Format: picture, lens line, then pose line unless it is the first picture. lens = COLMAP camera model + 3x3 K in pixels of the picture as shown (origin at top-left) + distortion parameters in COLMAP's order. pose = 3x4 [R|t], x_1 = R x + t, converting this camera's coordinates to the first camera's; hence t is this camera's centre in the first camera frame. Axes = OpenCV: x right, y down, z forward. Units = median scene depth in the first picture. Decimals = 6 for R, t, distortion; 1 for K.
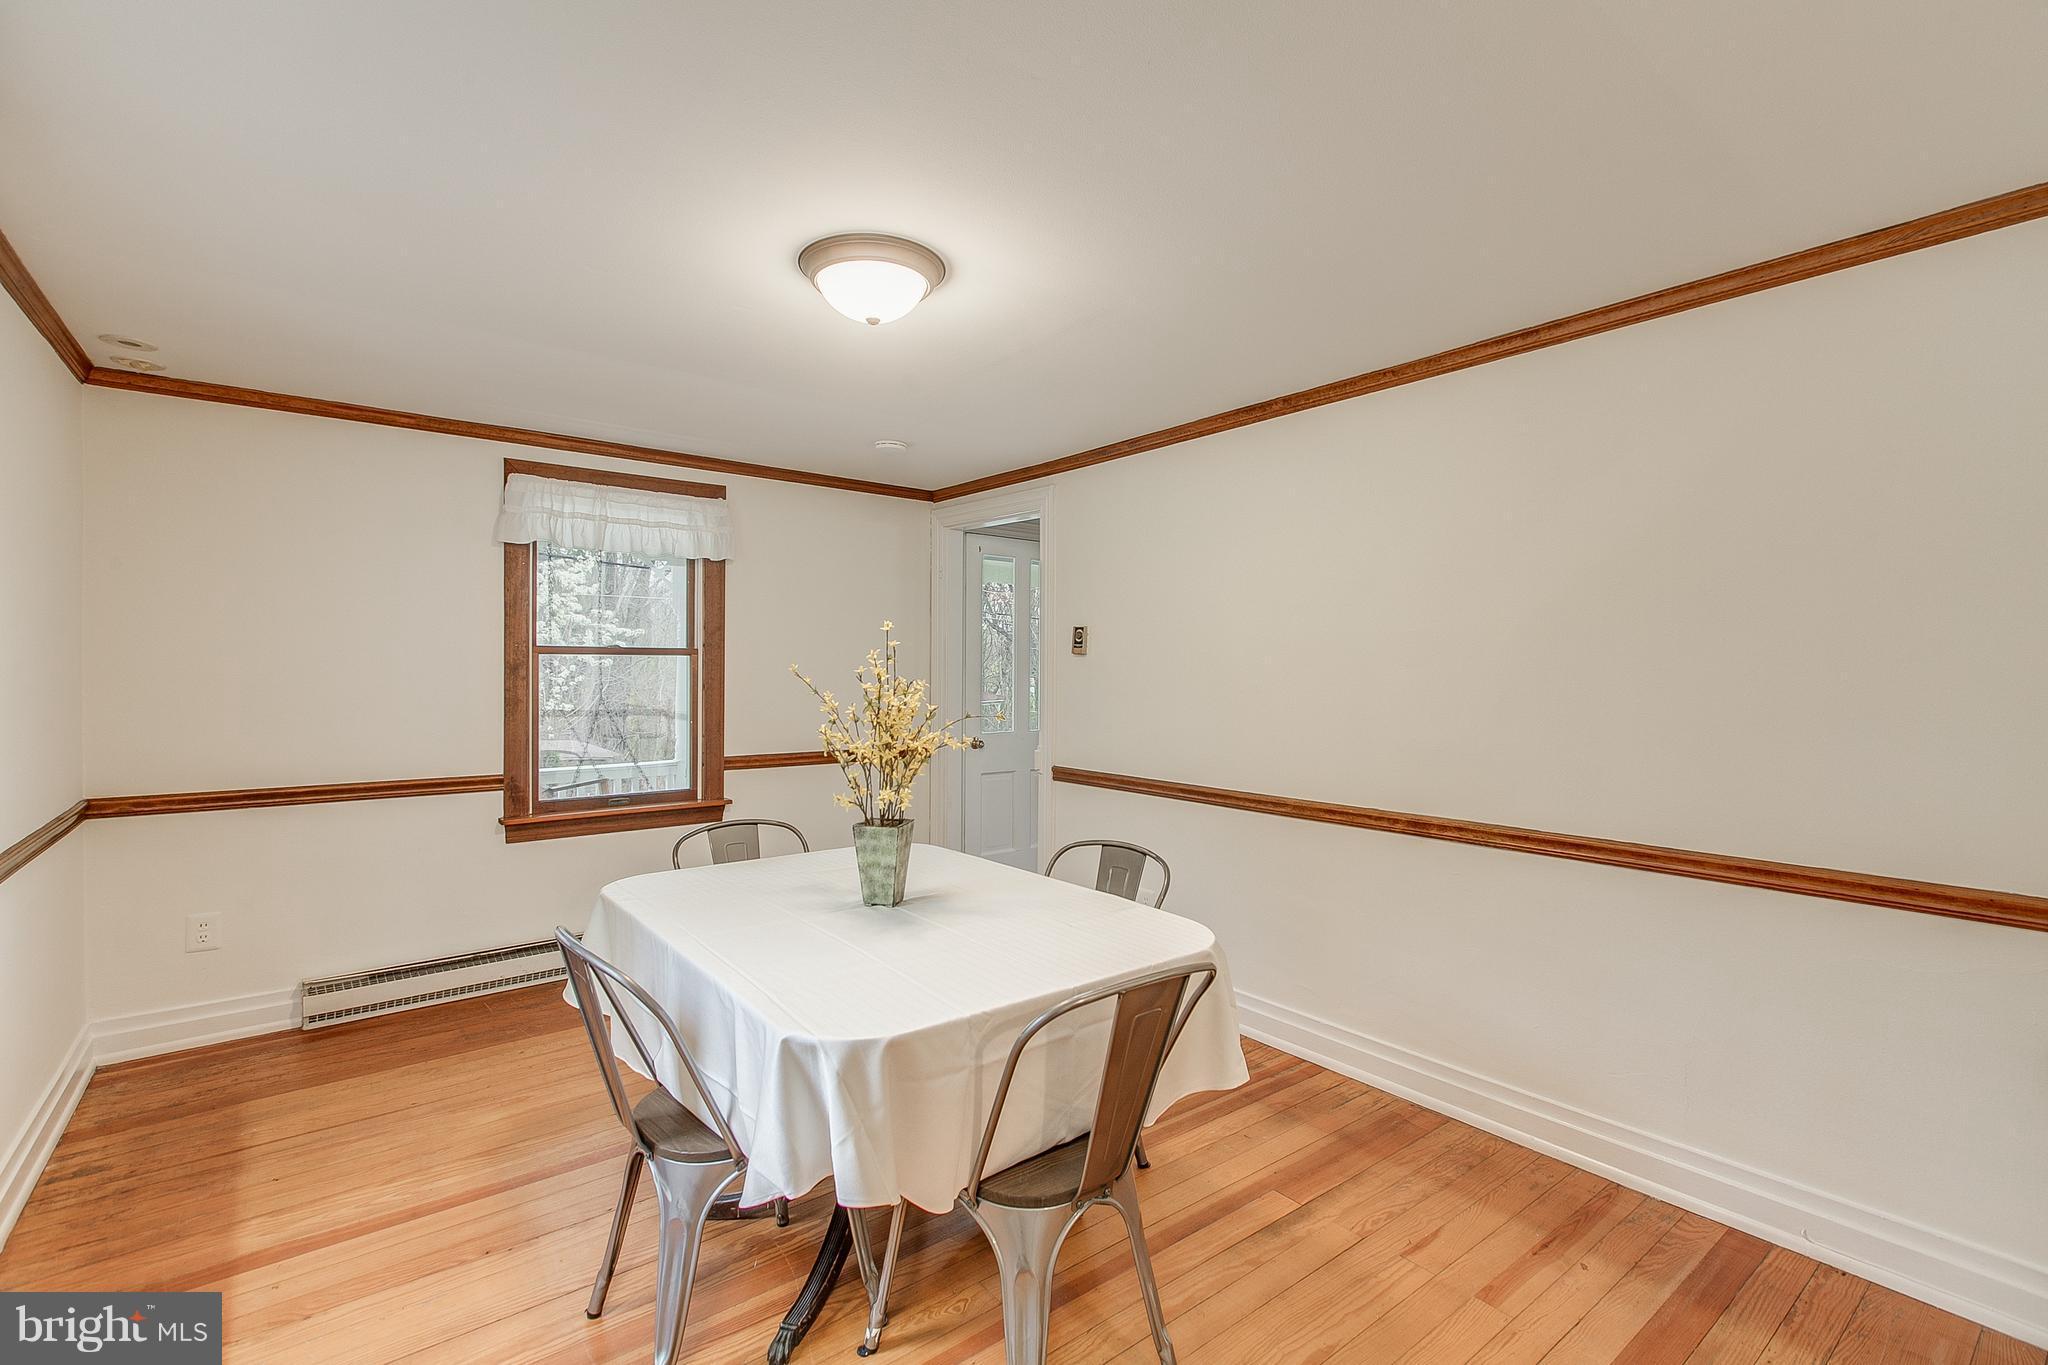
lens RADIAL K [[905.2, 0, 1043.2], [0, 905.2, 667.1], [0, 0, 1]] dist [0.002919, -0.000263]
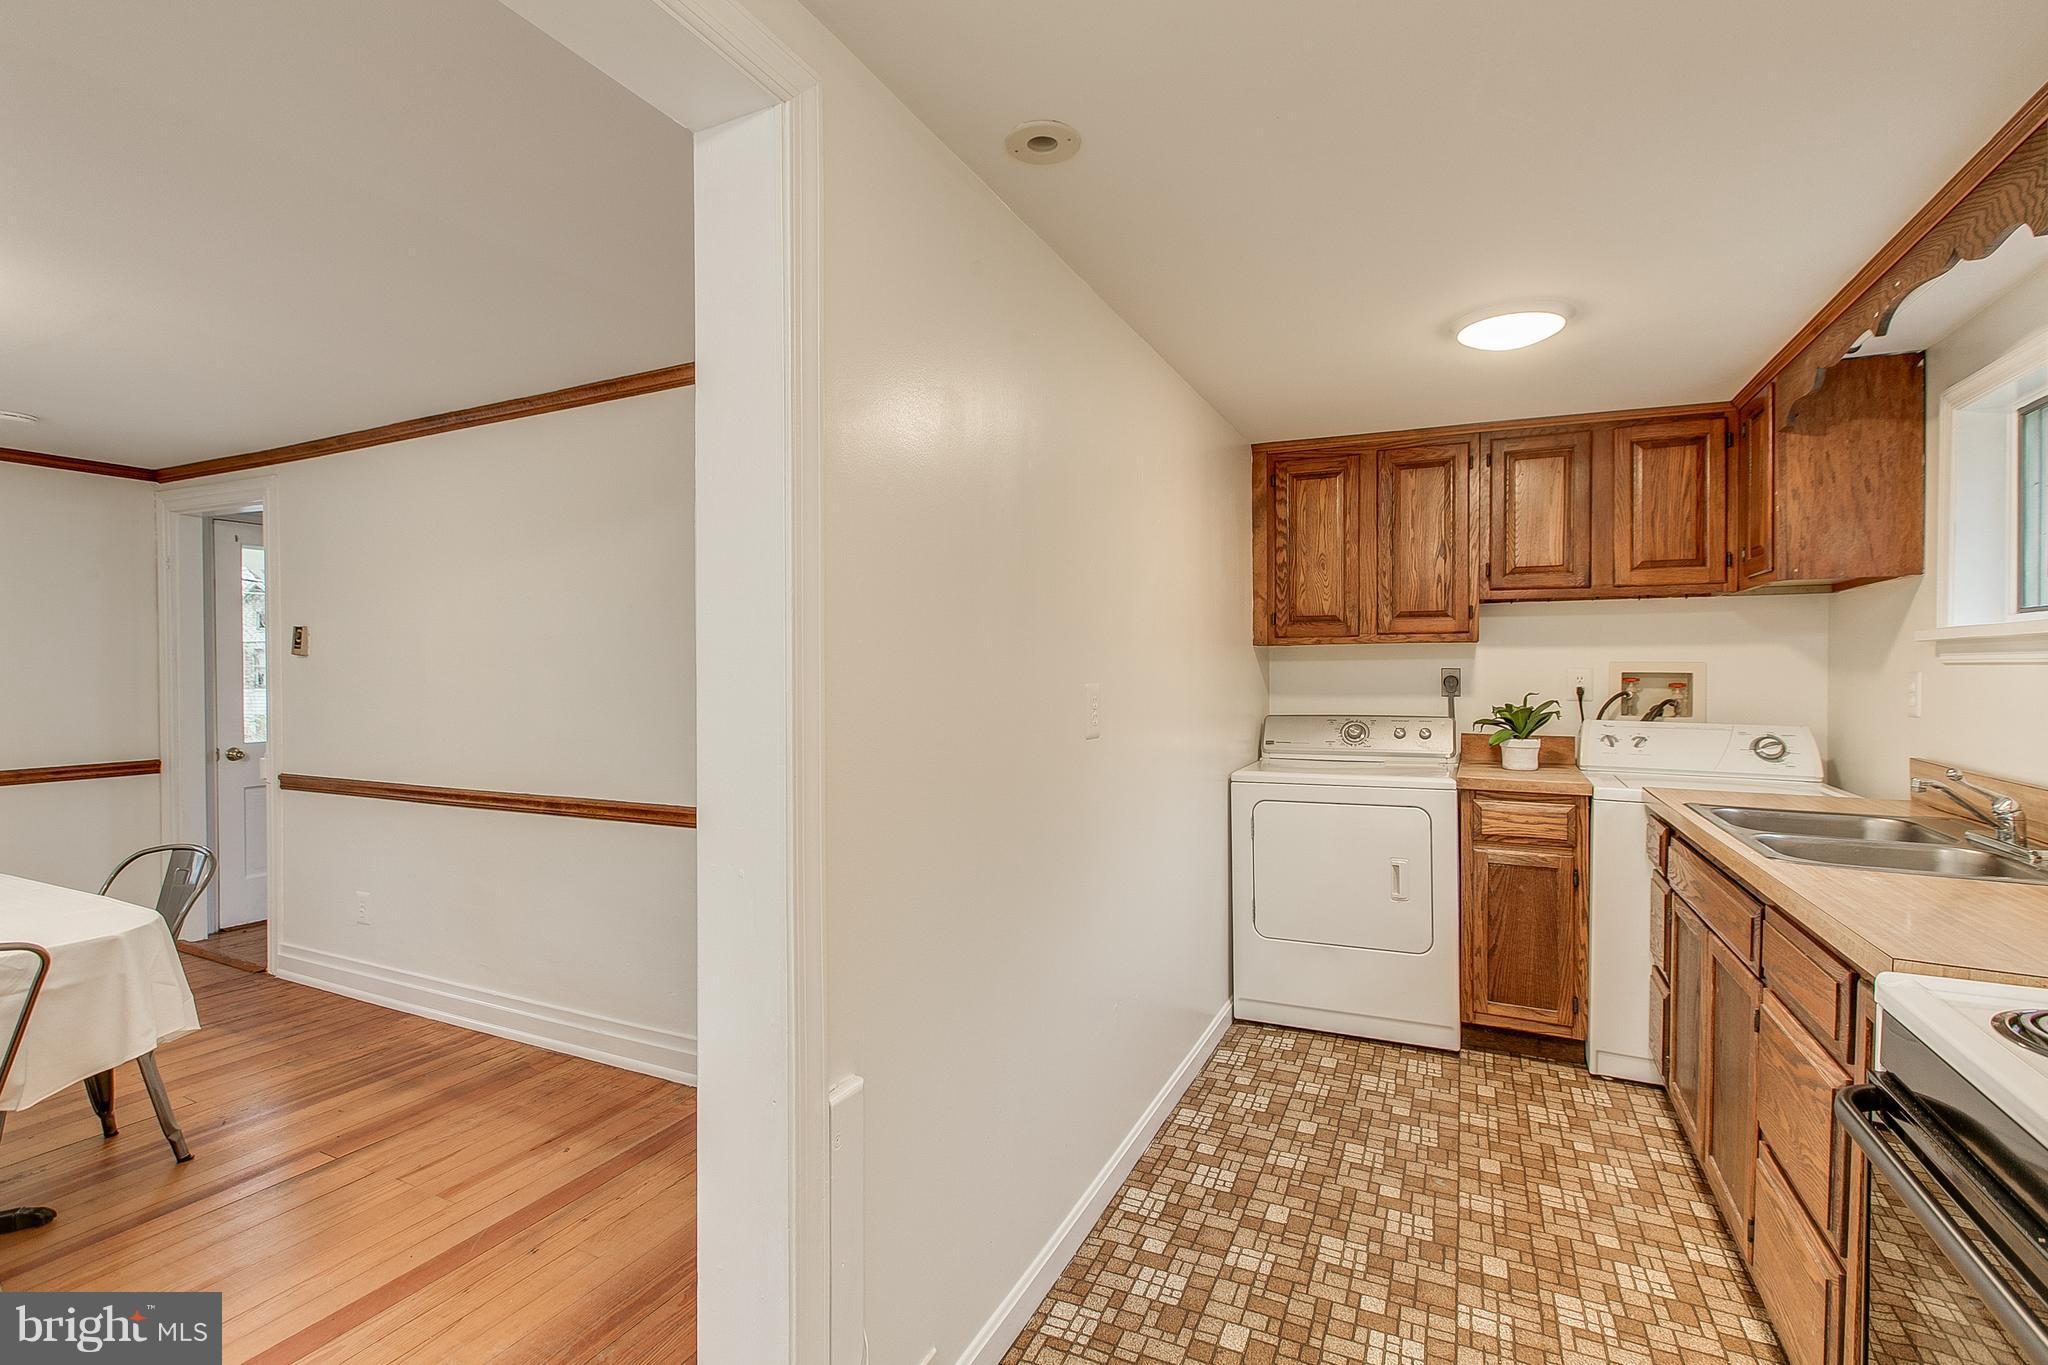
lens RADIAL K [[905.2, 0, 1029.1], [0, 905.2, 673.3], [0, 0, 1]] dist [0.002919, -0.000263]
pose [[0.905105, -0.011839, 0.425023, 0.480345], [0.009013, 0.999922, 0.008660, 0.004848], [-0.425092, -0.004007, 0.905141, -0.283590]]
